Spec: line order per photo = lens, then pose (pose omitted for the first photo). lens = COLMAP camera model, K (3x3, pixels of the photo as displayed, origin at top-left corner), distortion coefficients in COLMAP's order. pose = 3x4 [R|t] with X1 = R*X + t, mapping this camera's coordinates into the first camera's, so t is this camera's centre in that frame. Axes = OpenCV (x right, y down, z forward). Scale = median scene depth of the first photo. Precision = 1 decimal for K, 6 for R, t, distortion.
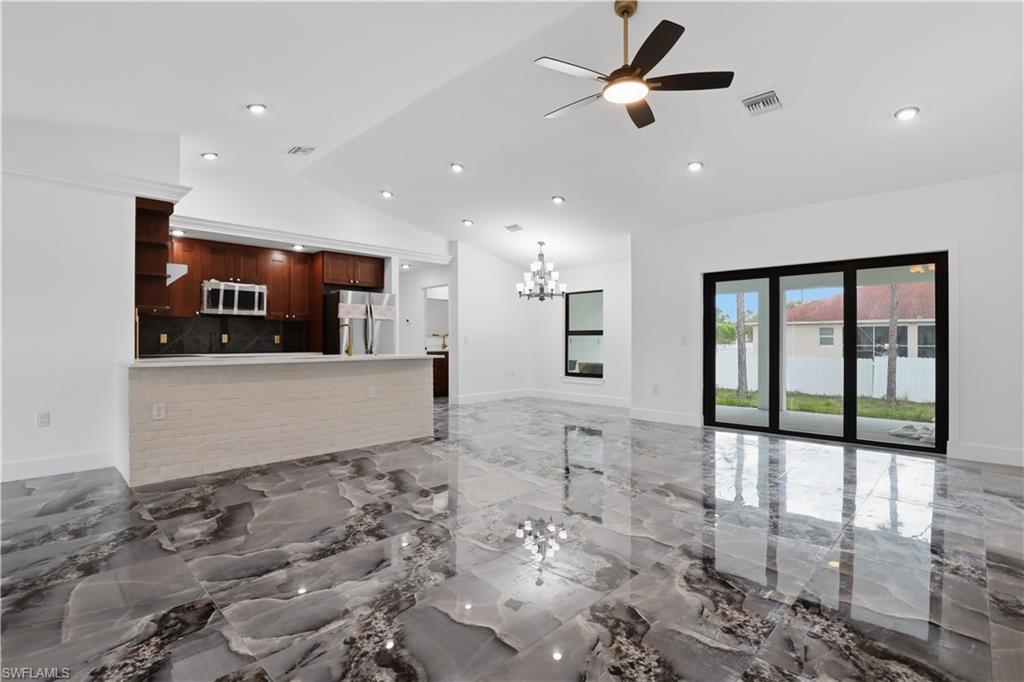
lens RADIAL K [[480.5, 0, 522.6], [0, 480.5, 346.5], [0, 0, 1]] dist [-0.031708, 0.003009]
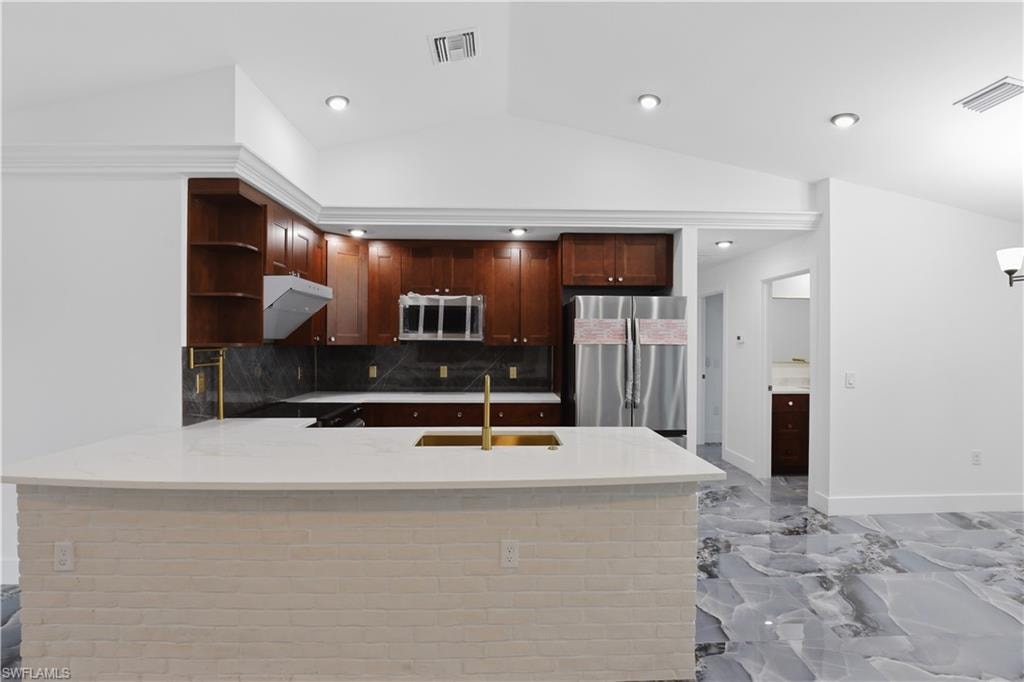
lens RADIAL K [[480.5, 0, 514.5], [0, 480.5, 341.5], [0, 0, 1]] dist [-0.031708, 0.003009]
pose [[0.704970, 0.003685, -0.709228, -0.023142], [-0.012149, 0.999903, -0.006880, -0.054948], [0.709133, 0.013466, 0.704946, 0.512752]]
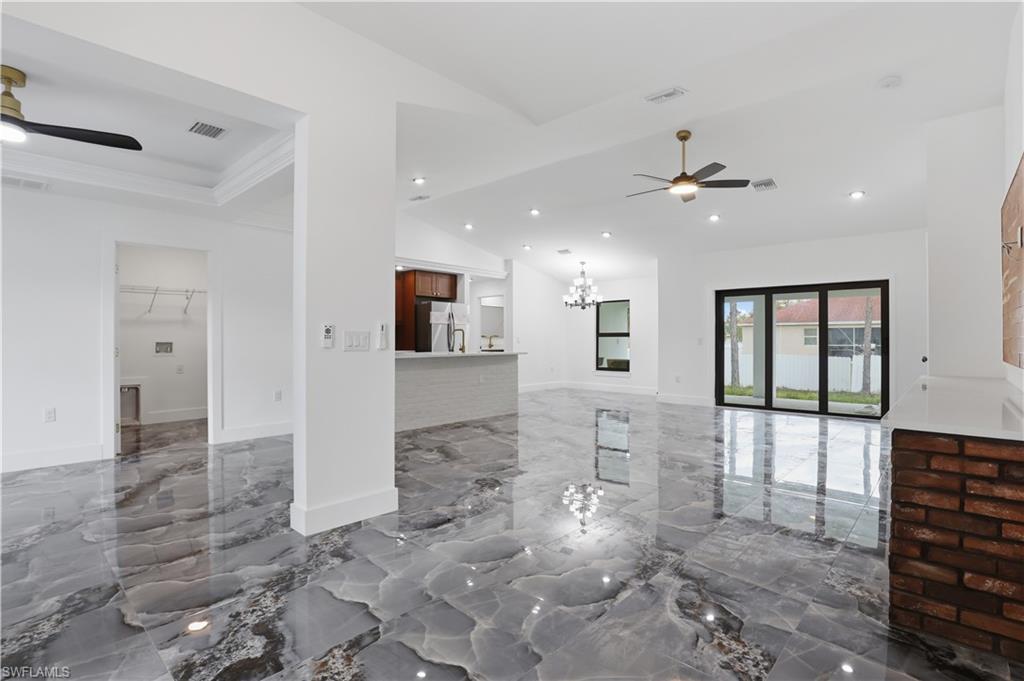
lens RADIAL K [[480.5, 0, 526.0], [0, 480.5, 345.5], [0, 0, 1]] dist [-0.031708, 0.003009]
pose [[0.999559, 0.000435, 0.029689, -0.160535], [-0.000375, 0.999998, -0.002021, 0.001669], [-0.029690, 0.002009, 0.999557, -0.265676]]
